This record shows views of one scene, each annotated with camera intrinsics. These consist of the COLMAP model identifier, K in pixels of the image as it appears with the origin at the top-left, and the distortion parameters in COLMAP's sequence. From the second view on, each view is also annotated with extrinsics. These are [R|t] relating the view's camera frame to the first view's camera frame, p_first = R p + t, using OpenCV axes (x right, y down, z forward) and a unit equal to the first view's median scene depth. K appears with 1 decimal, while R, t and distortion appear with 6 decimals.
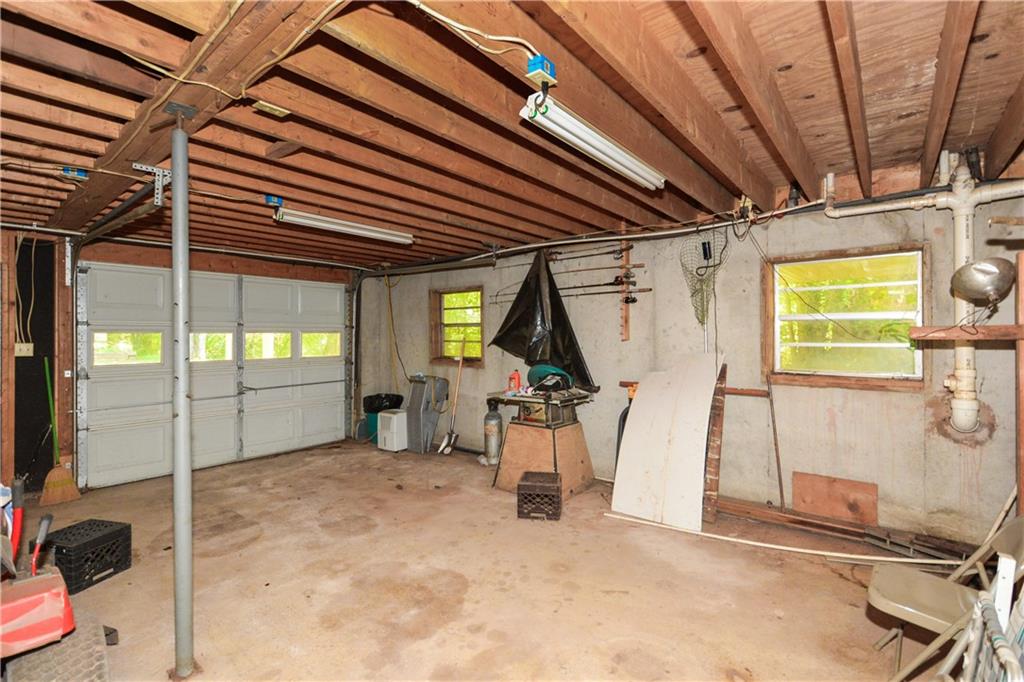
lens RADIAL K [[465.2, 0, 512.7], [0, 465.2, 336.4], [0, 0, 1]] dist [-0.000615, -0.001223]
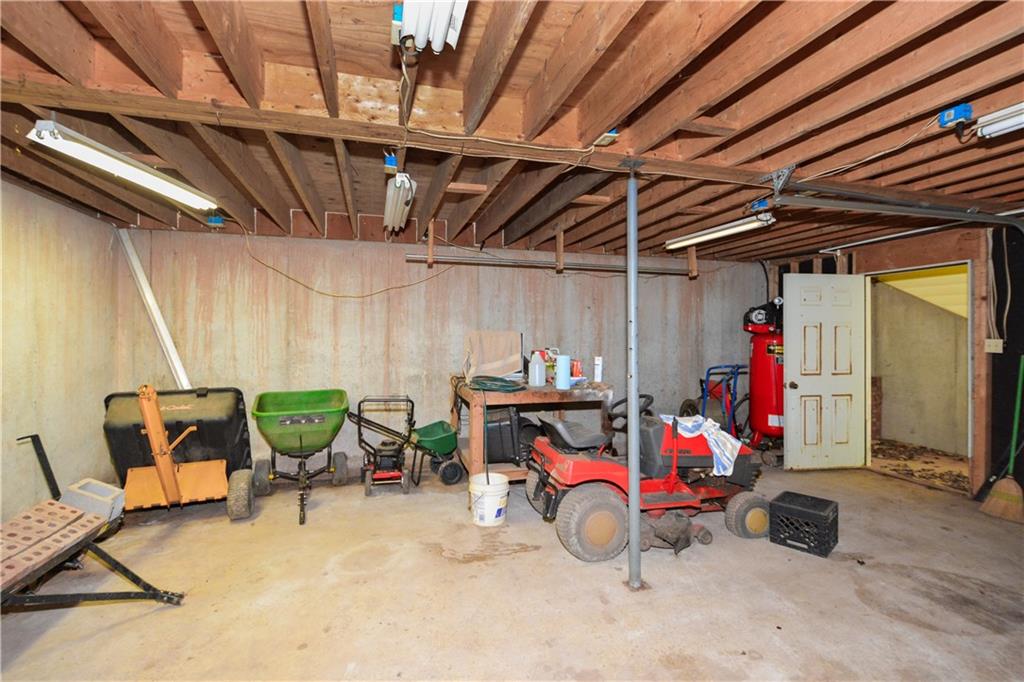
lens RADIAL K [[465.2, 0, 510.8], [0, 465.2, 336.4], [0, 0, 1]] dist [-0.000615, -0.001223]
pose [[-0.557102, 0.007996, -0.830405, 0.354876], [0.000657, 0.999958, 0.009188, 0.000655], [0.830443, 0.004574, -0.557084, 0.871943]]
